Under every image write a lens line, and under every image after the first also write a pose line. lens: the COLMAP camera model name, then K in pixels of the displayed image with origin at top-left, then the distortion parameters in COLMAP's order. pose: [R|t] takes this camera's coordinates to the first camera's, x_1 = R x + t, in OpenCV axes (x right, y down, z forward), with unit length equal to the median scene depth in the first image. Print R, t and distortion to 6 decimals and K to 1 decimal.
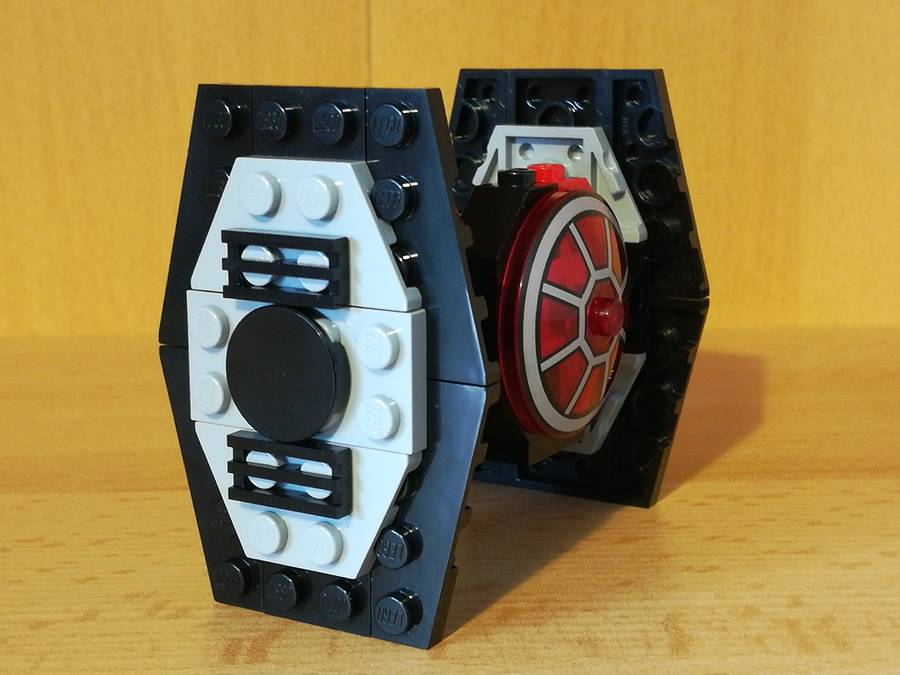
lens RADIAL K [[1562.2, 0, 450.0], [0, 1562.2, 337.5], [0, 0, 1]] dist [0.146525, -0.462268]
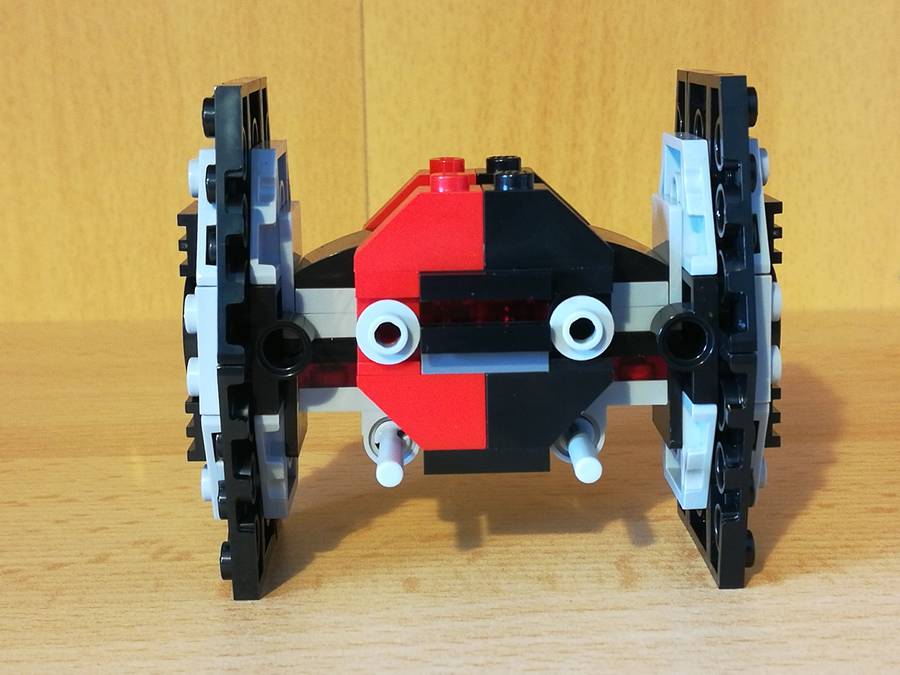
lens RADIAL K [[1562.2, 0, 450.0], [0, 1562.2, 337.5], [0, 0, 1]] dist [0.146525, -0.462268]
pose [[0.999976, -0.002328, -0.006516, 0.024826], [0.002322, 0.999997, -0.000937, 0.021883], [0.006519, 0.000922, 0.999978, -0.106855]]
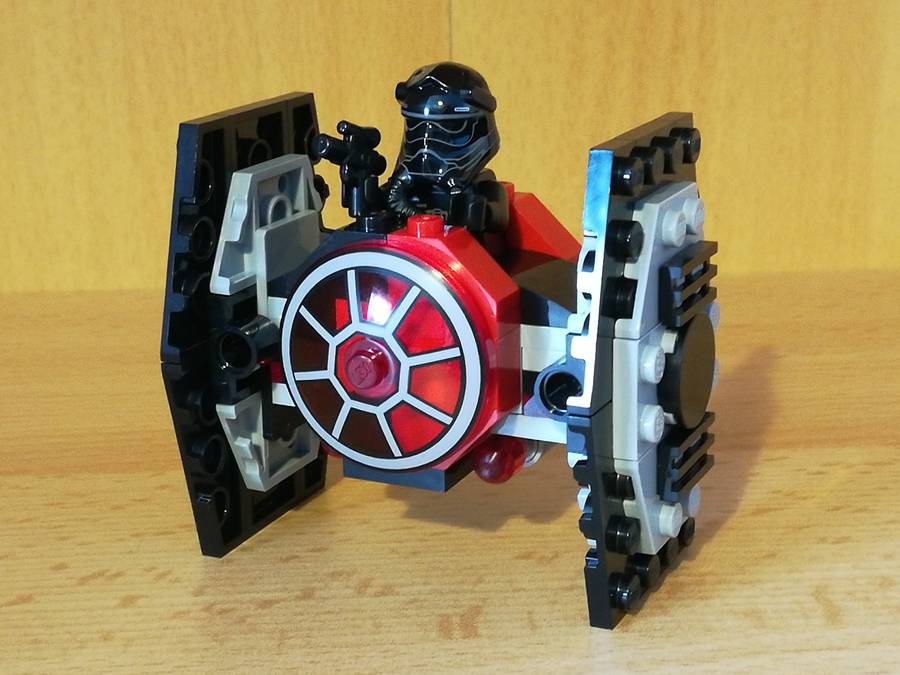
lens RADIAL K [[1742.5, 0, 450.0], [0, 1742.5, 337.5], [0, 0, 1]] dist [0.122381, -0.102516]
pose [[0.999363, -0.014635, 0.032543, -0.161439], [0.011908, 0.996521, 0.082482, -0.109496], [-0.033637, -0.082042, 0.996061, -0.242358]]
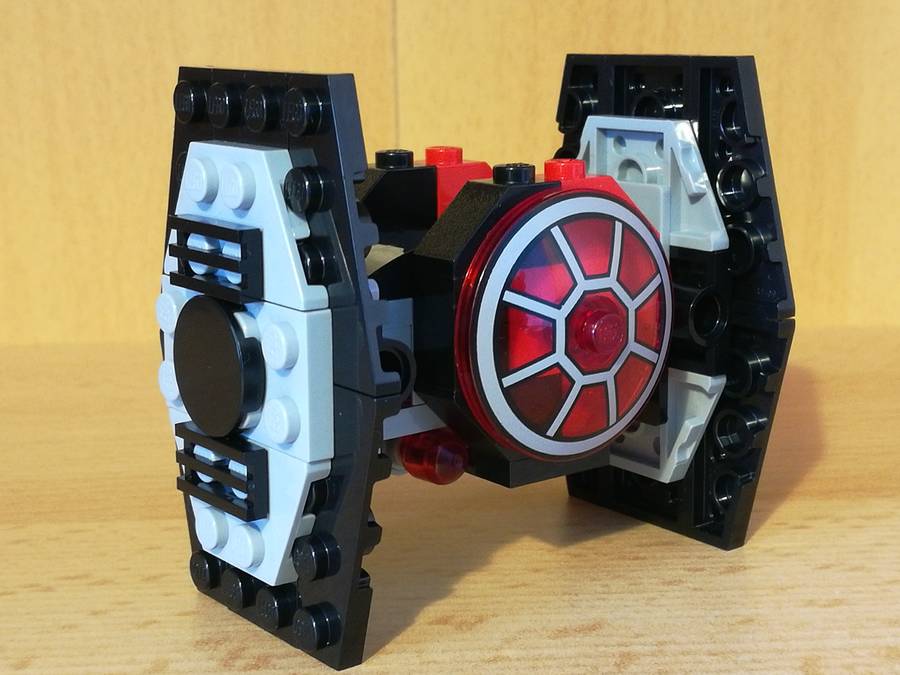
lens RADIAL K [[1562.2, 0, 450.0], [0, 1562.2, 337.5], [0, 0, 1]] dist [0.146525, -0.462268]
pose [[0.999435, -0.008520, 0.032498, -0.089553], [0.008352, 0.999951, 0.005307, -0.013720], [-0.032542, -0.005033, 0.999458, 0.100524]]
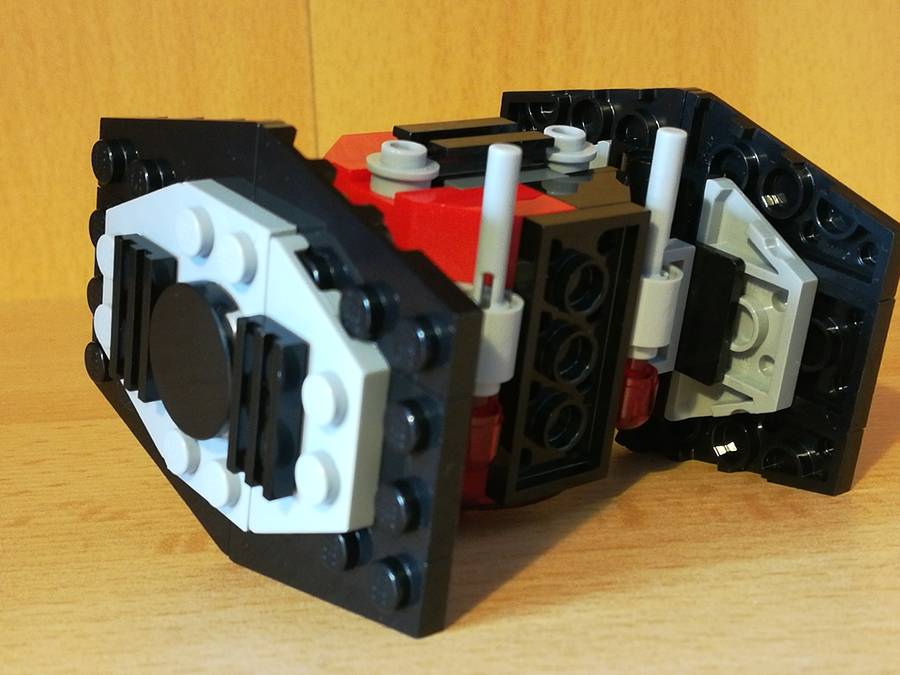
lens RADIAL K [[1562.2, 0, 450.0], [0, 1562.2, 337.5], [0, 0, 1]] dist [0.146525, -0.462268]
pose [[0.999116, -0.035841, 0.021990, 0.014884], [0.036232, 0.999188, -0.017634, 0.089539], [-0.021340, 0.018415, 0.999603, 0.032914]]
